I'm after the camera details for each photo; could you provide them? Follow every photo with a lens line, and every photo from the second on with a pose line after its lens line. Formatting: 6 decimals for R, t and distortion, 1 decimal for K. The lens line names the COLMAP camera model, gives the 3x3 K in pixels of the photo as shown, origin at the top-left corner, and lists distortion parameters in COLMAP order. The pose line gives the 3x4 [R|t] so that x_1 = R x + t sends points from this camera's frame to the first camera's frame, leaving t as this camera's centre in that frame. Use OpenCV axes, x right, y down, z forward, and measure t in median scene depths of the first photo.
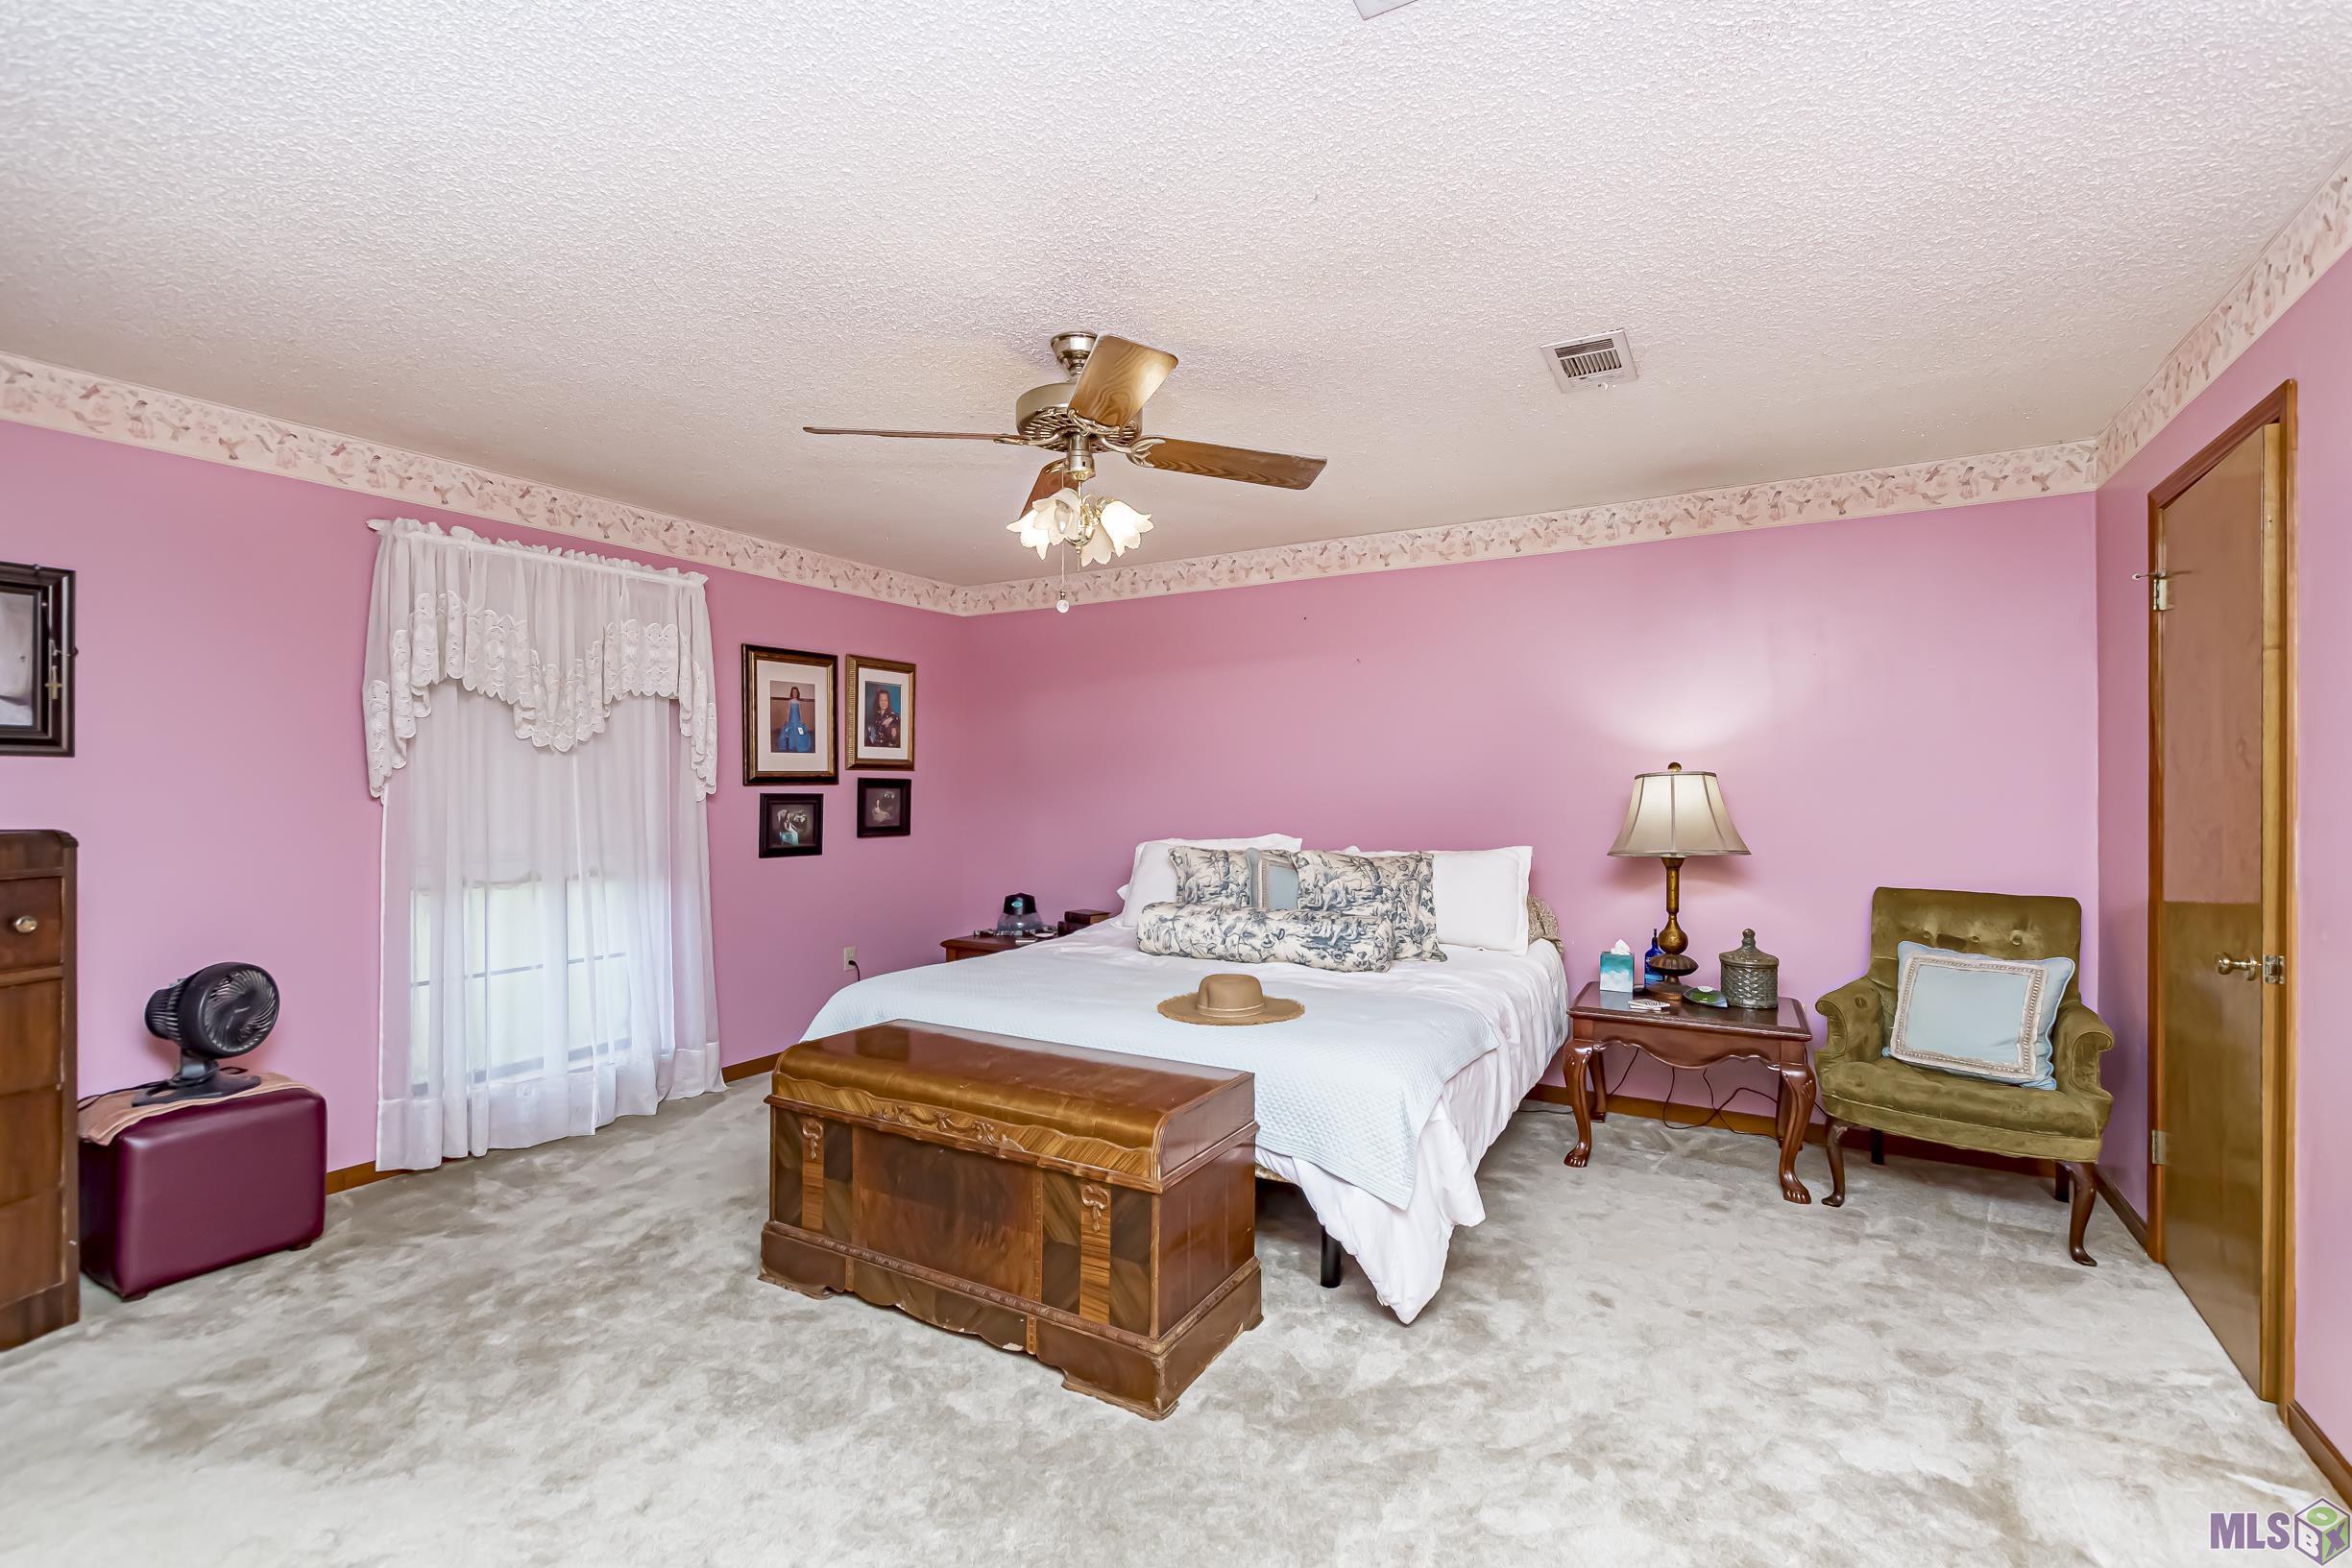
lens RADIAL K [[1021.0, 0, 1189.6], [0, 1021.0, 795.4], [0, 0, 1]] dist [0.004289, -0.002620]
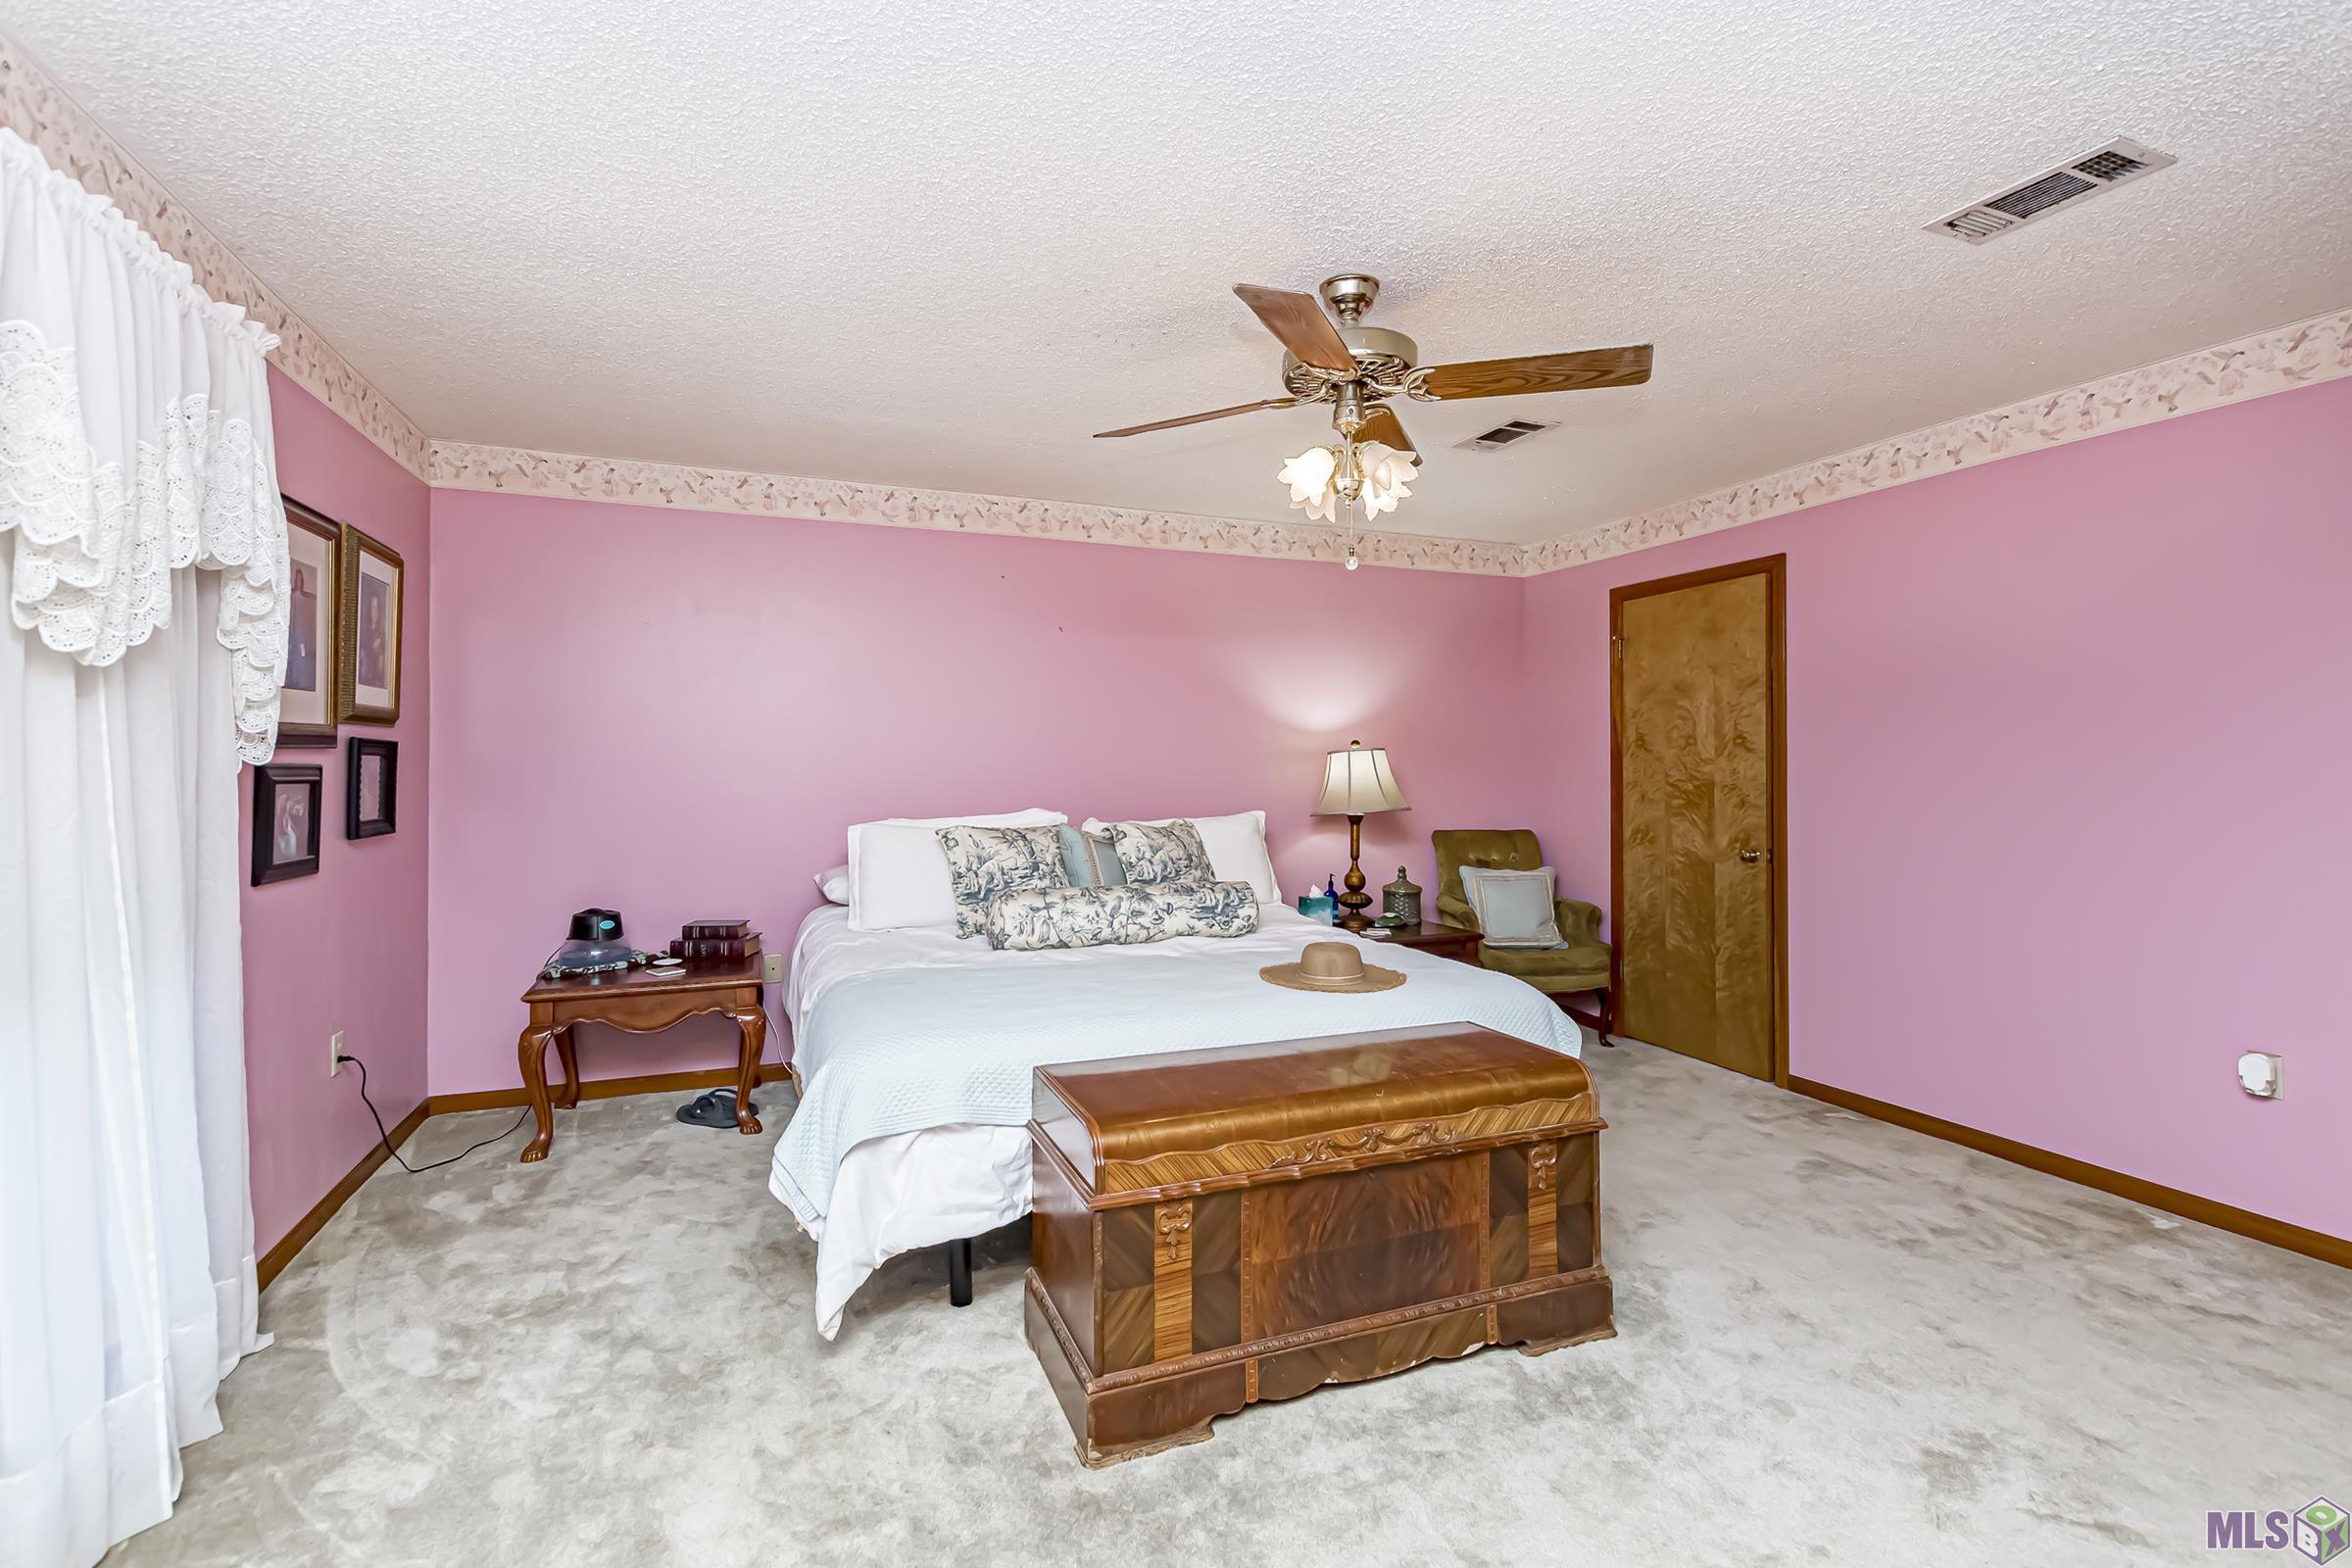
lens RADIAL K [[1021.1, 0, 1175.4], [0, 1021.1, 764.1], [0, 0, 1]] dist [0.004289, -0.002620]
pose [[0.634067, 0.001472, 0.773277, -0.677999], [0.000455, 0.999997, -0.002277, -0.000242], [-0.773278, 0.001796, 0.634065, 0.382637]]
